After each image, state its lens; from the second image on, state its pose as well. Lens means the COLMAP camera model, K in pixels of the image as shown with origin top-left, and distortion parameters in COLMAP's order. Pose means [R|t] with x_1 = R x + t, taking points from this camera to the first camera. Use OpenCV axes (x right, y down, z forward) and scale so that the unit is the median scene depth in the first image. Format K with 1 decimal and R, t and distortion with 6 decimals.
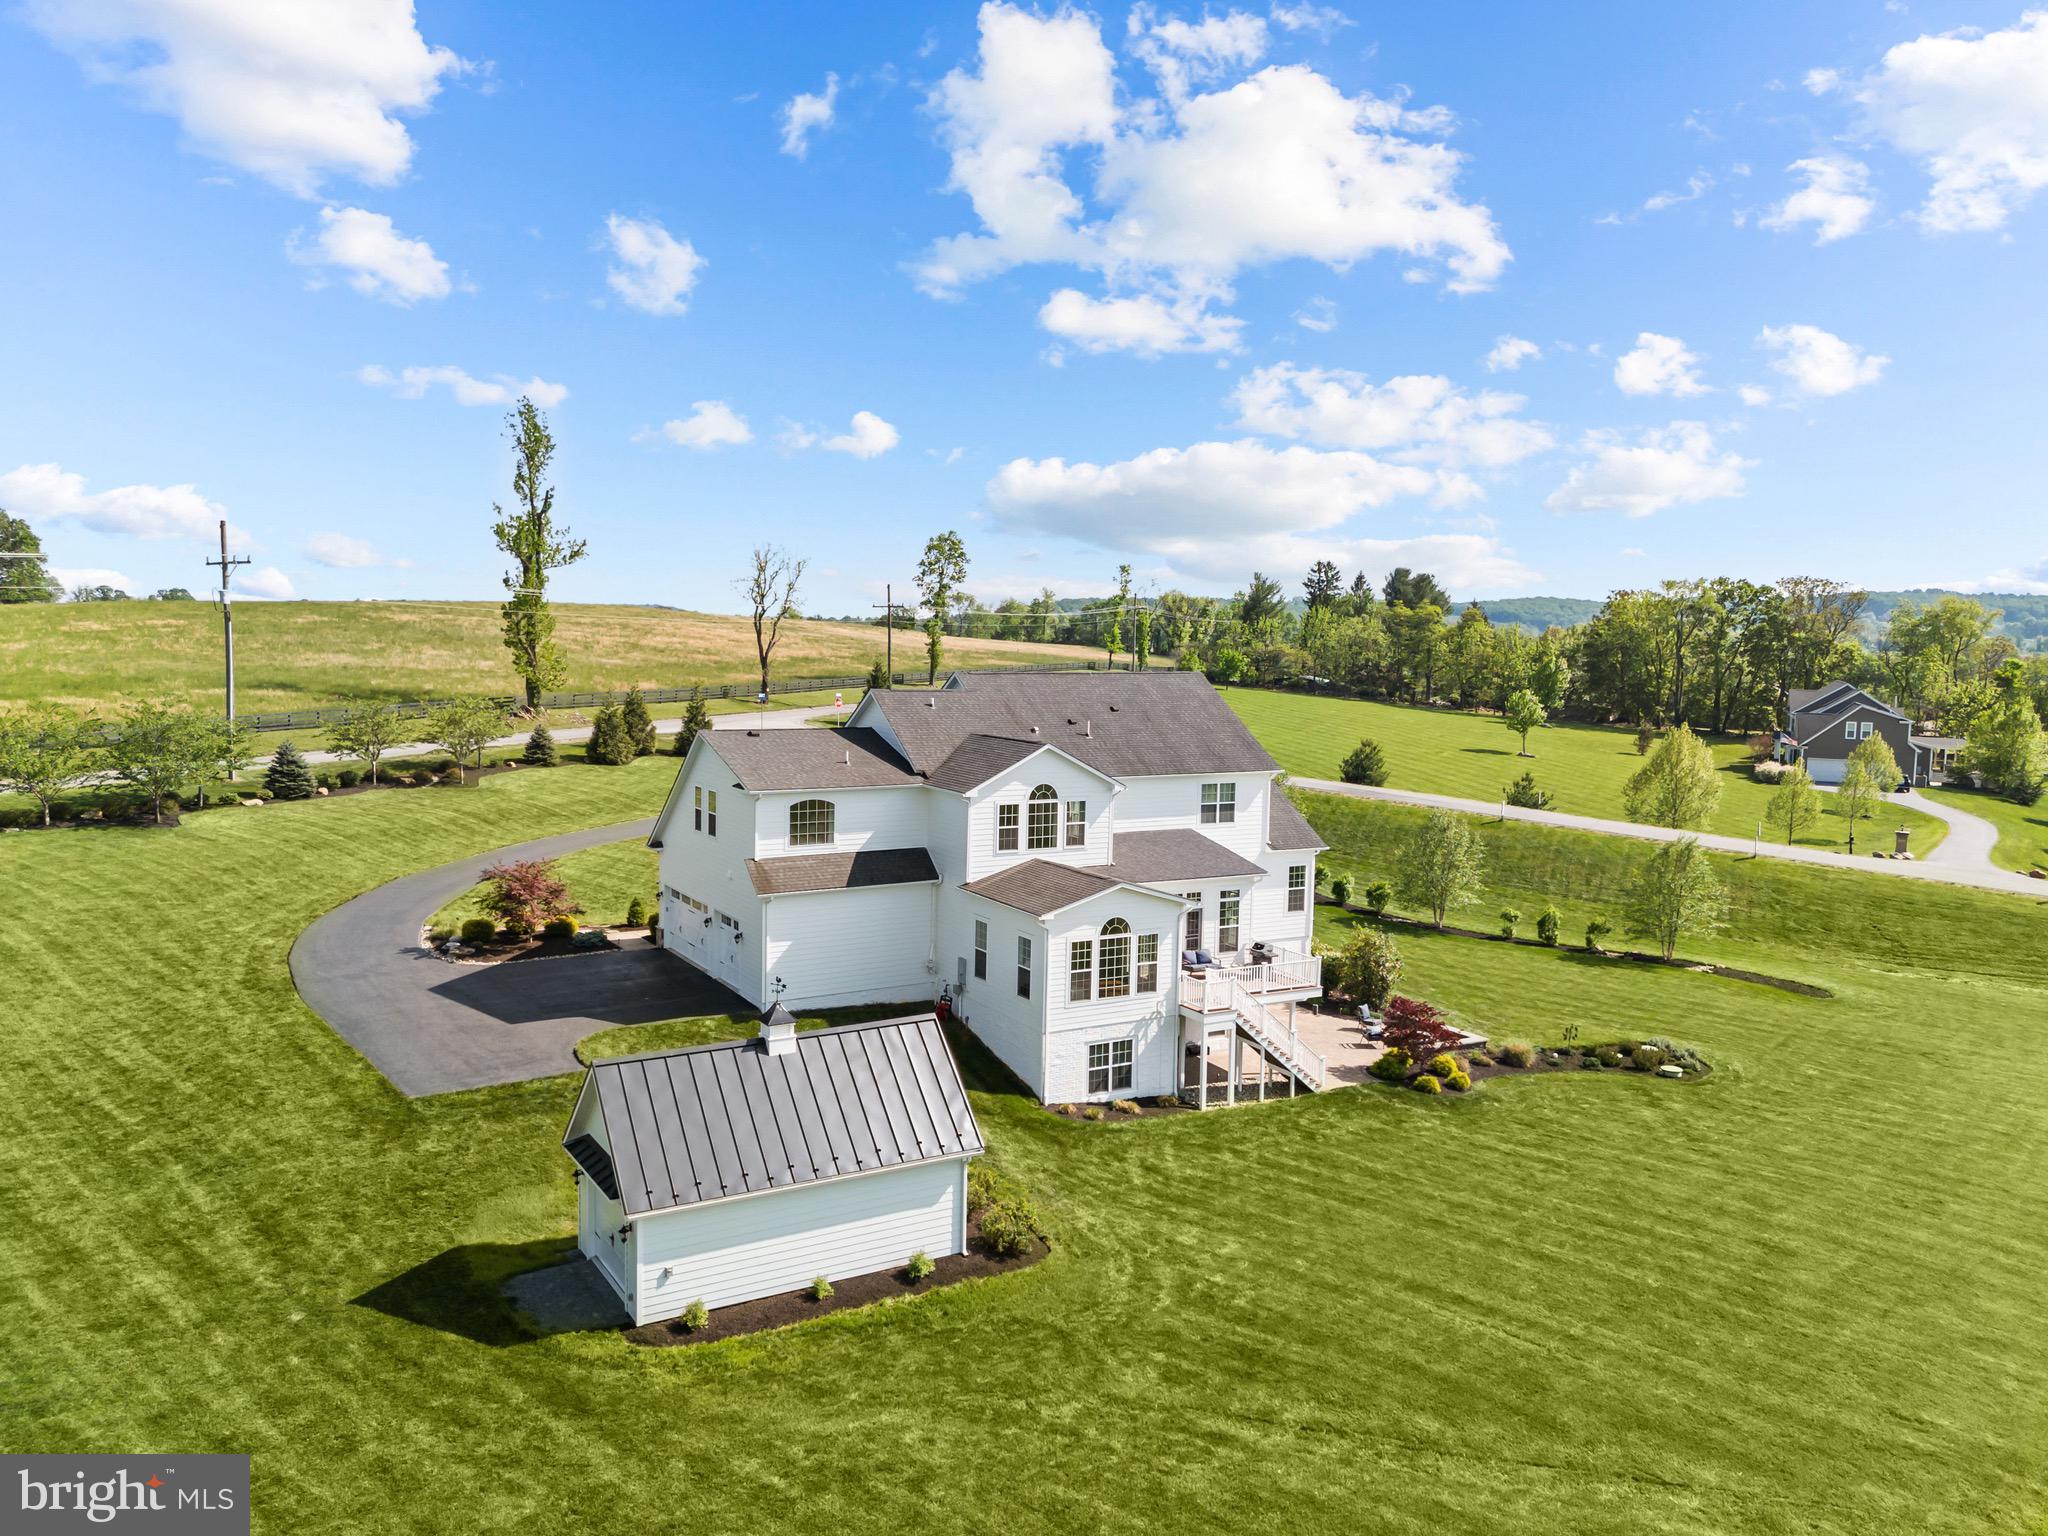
lens RADIAL K [[1506.2, 0, 995.5], [0, 1506.2, 737.8], [0, 0, 1]] dist [0.066752, -0.218873]
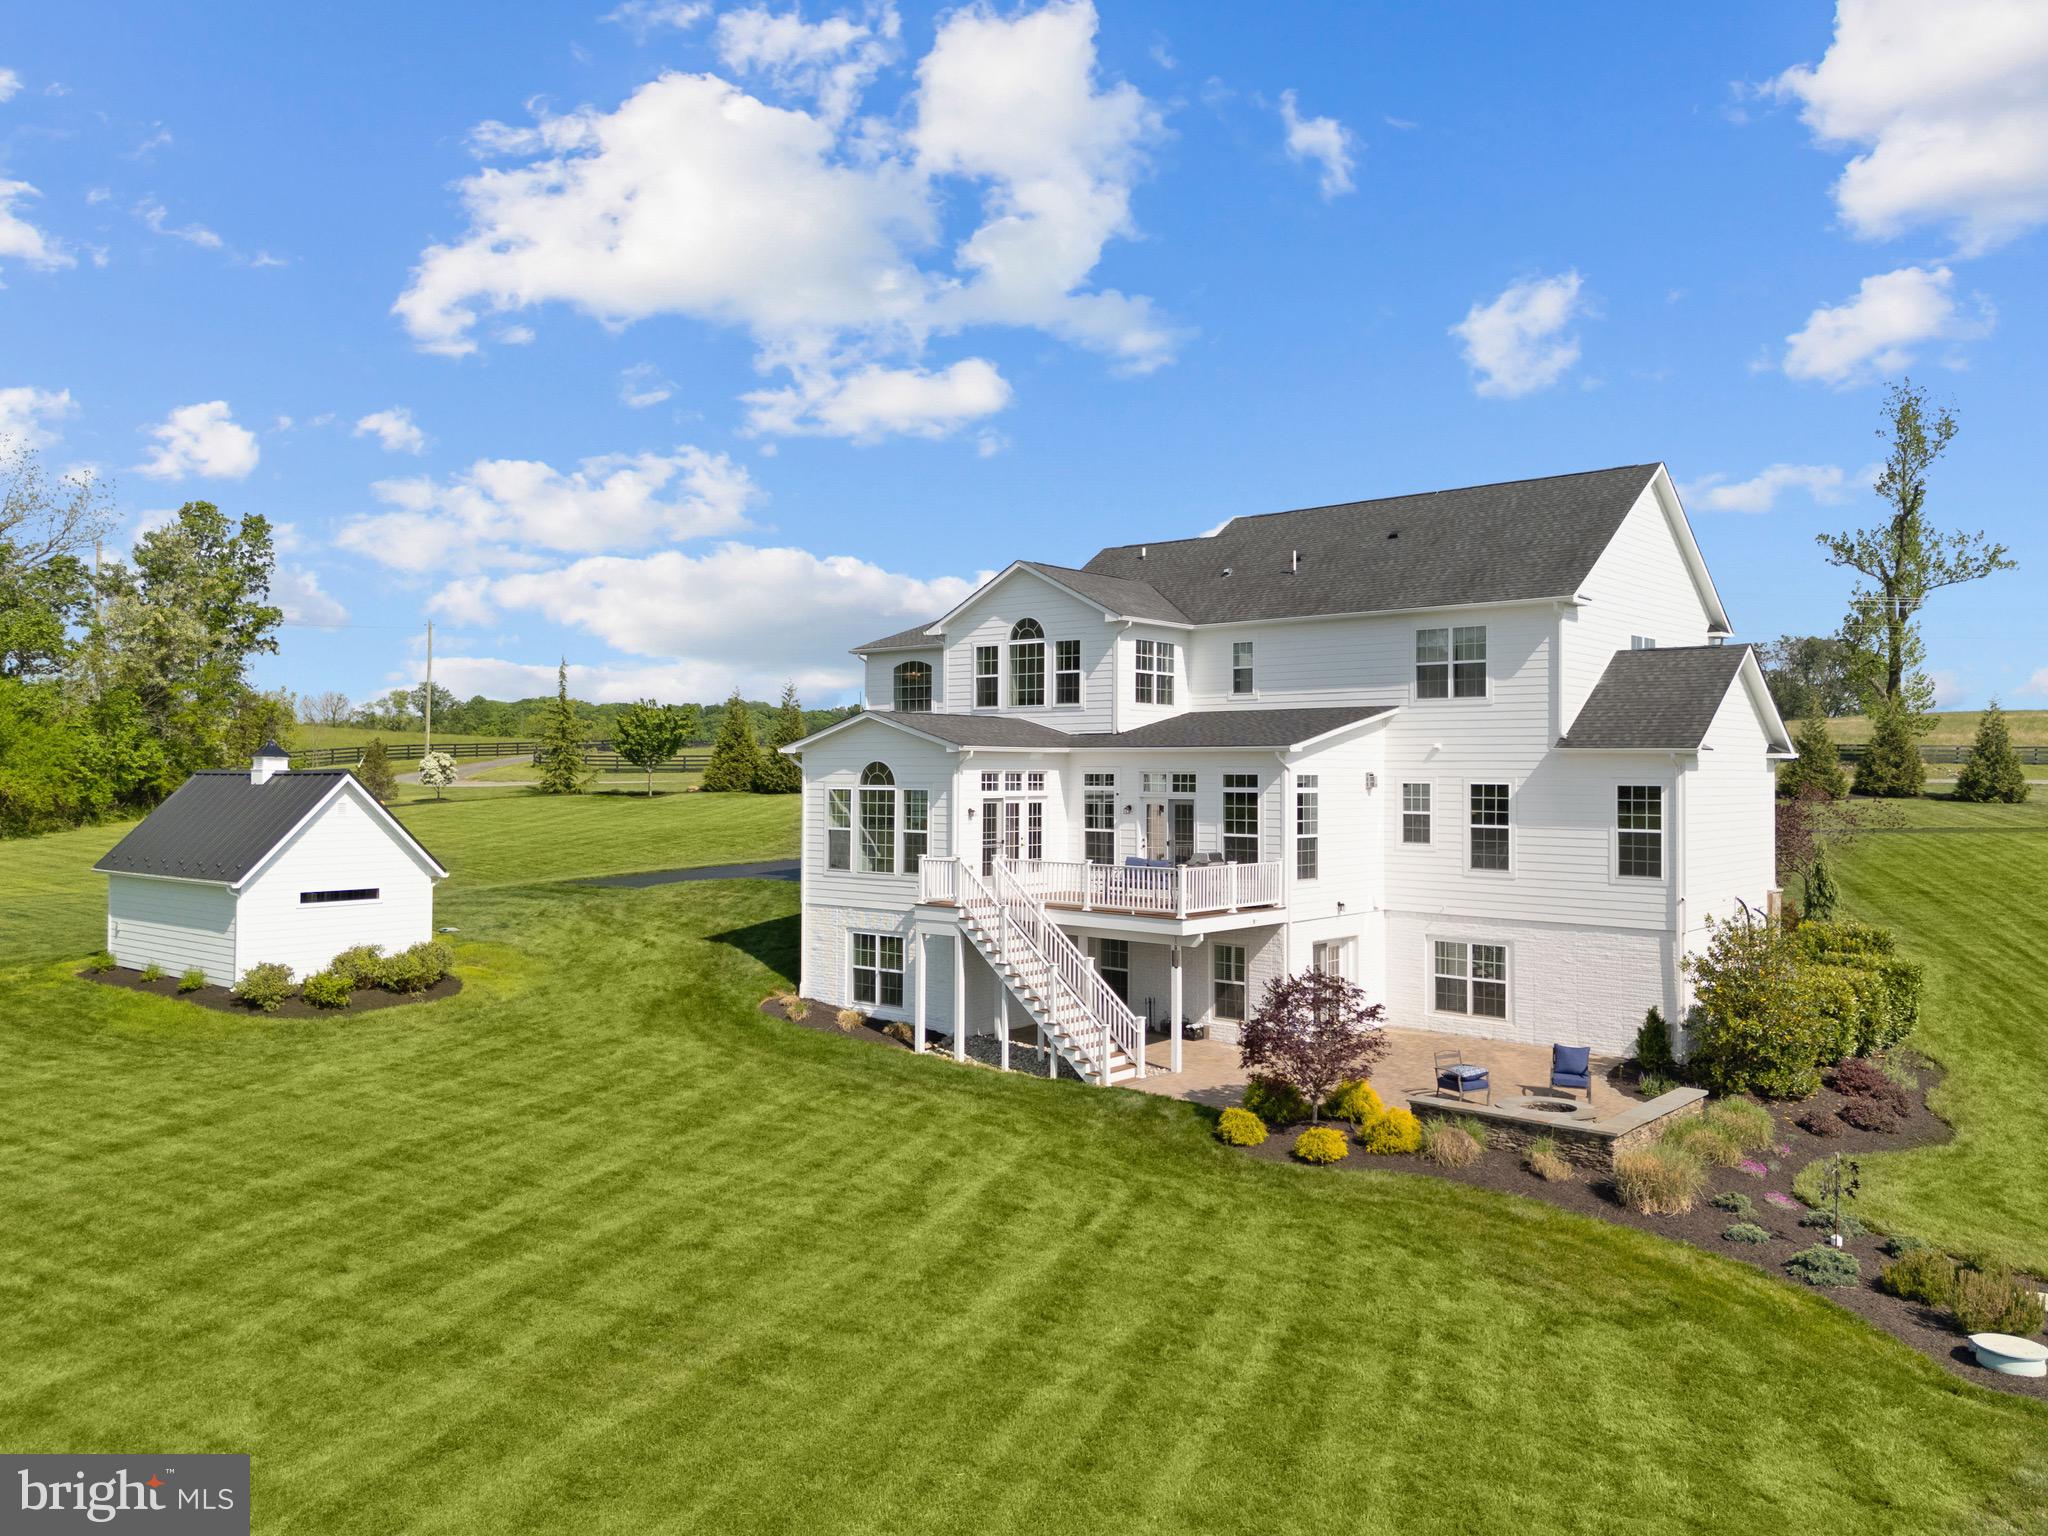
lens RADIAL K [[1514.3, 0, 1027.7], [0, 1514.3, 759.1], [0, 0, 1]] dist [0.075166, -0.074298]
pose [[0.343921, -0.029075, -0.938548, 0.745290], [-0.069661, 0.995976, -0.056381, 0.144764], [0.936411, 0.084770, 0.340512, 0.767672]]
